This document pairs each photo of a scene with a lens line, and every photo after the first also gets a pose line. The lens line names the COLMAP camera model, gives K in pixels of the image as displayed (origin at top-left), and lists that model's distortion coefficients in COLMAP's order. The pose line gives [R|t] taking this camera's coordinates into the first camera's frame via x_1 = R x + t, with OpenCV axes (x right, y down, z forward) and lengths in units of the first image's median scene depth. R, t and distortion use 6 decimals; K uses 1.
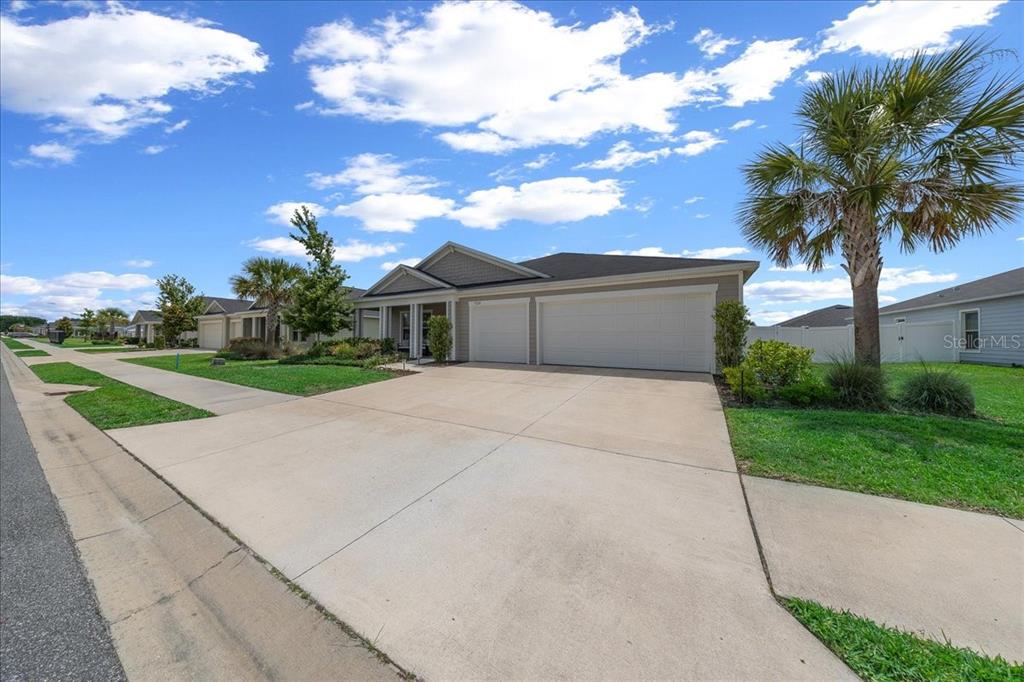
lens RADIAL K [[309.6, 0, 515.9], [0, 309.6, 333.5], [0, 0, 1]] dist [-0.011920, -0.000055]
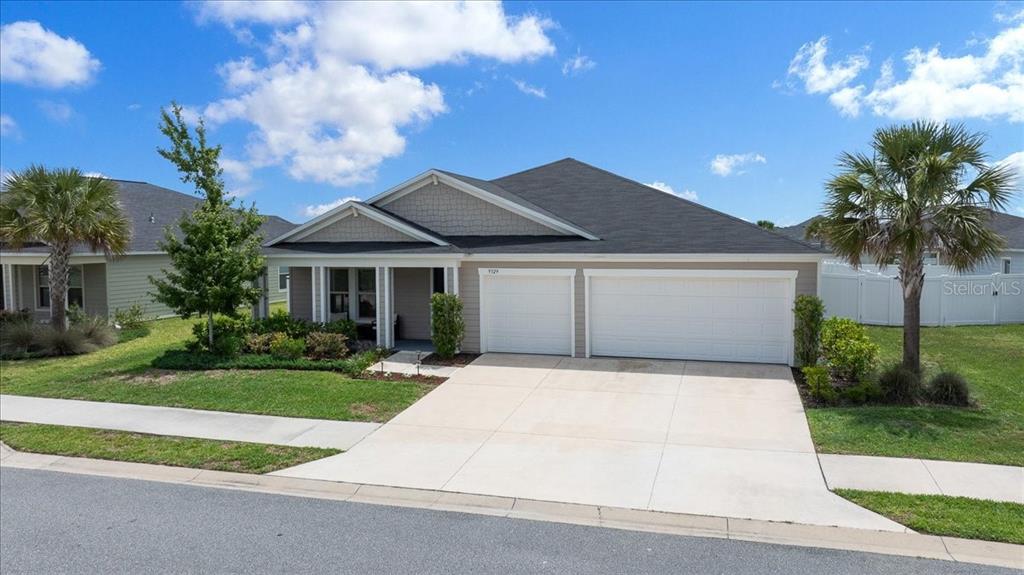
lens RADIAL K [[717.2, 0, 528.7], [0, 717.2, 268.9], [0, 0, 1]] dist [-0.012133, -0.005860]
pose [[0.969041, -0.020763, 0.246026, -0.504838], [0.004660, 0.997818, 0.065854, -0.237220], [-0.246856, -0.062669, 0.967024, -0.677233]]
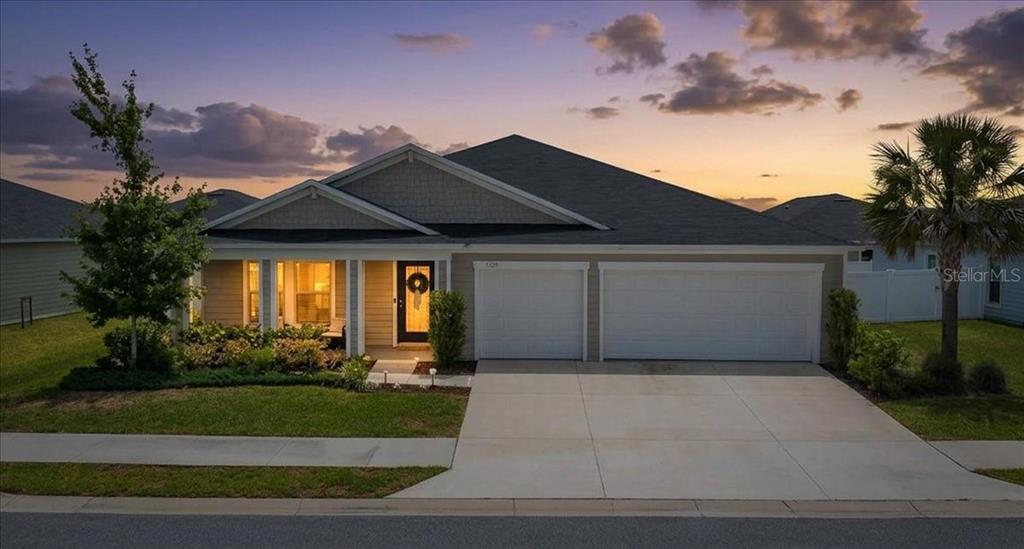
lens RADIAL K [[886.1, 0, 515.3], [0, 886.1, 275.6], [0, 0, 1]] dist [-0.014956, -0.004132]
pose [[0.874651, -0.025777, 0.484068, -1.045938], [-0.011554, 0.997193, 0.073977, -0.232260], [-0.484616, -0.070297, 0.871898, -0.614046]]
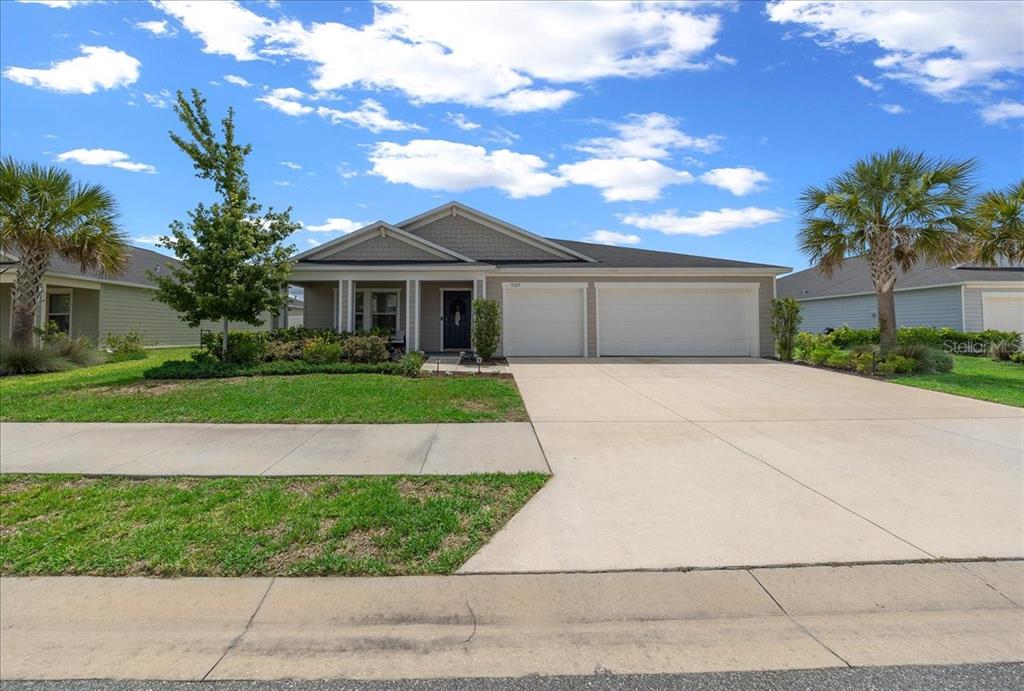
lens RADIAL K [[343.8, 0, 490.0], [0, 343.8, 314.5], [0, 0, 1]] dist [-0.009265, -0.000242]
pose [[0.859399, 0.016347, 0.511043, -0.727711], [-0.005468, 0.999725, -0.022784, 0.001480], [-0.511276, 0.016787, 0.859253, 0.286146]]
